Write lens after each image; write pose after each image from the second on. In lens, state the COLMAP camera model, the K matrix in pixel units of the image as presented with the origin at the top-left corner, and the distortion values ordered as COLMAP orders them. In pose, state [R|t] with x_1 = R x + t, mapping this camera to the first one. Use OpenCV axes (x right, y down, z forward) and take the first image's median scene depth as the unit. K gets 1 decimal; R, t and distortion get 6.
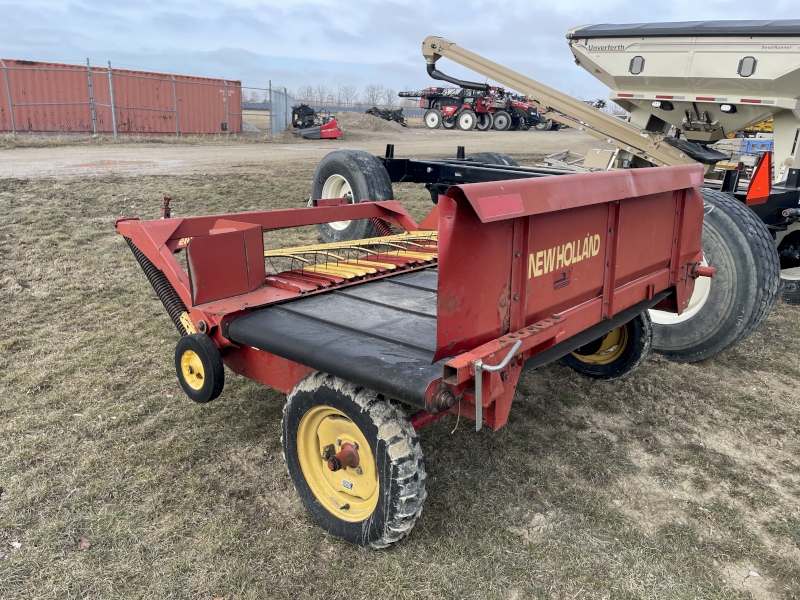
lens RADIAL K [[600.6, 0, 392.1], [0, 600.6, 296.3], [0, 0, 1]] dist [0.086351, -0.106505]
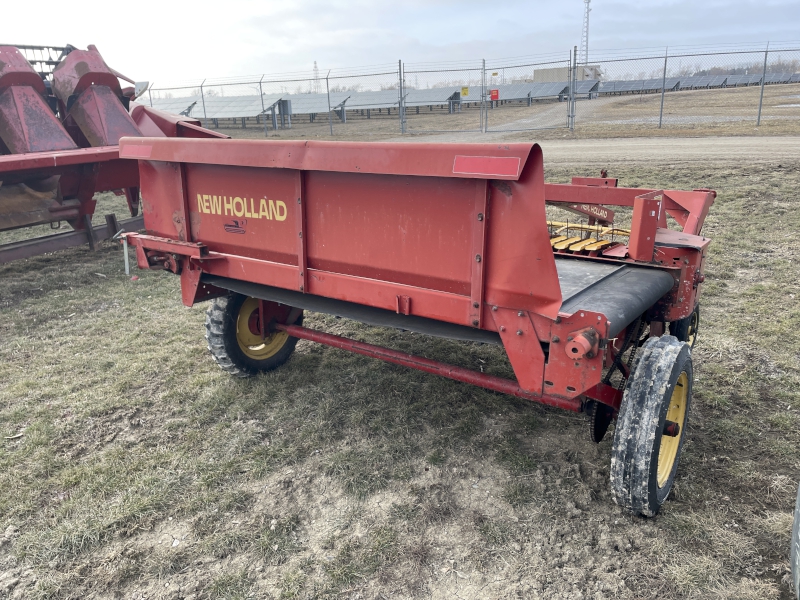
lens RADIAL K [[600.6, 0, 400.4], [0, 600.6, 299.1], [0, 0, 1]] dist [0.086351, -0.106505]
pose [[0.108793, 0.268597, -0.957089, 0.339115], [-0.238811, 0.941670, 0.237124, -0.057453], [0.964953, 0.202766, 0.166591, 0.252985]]
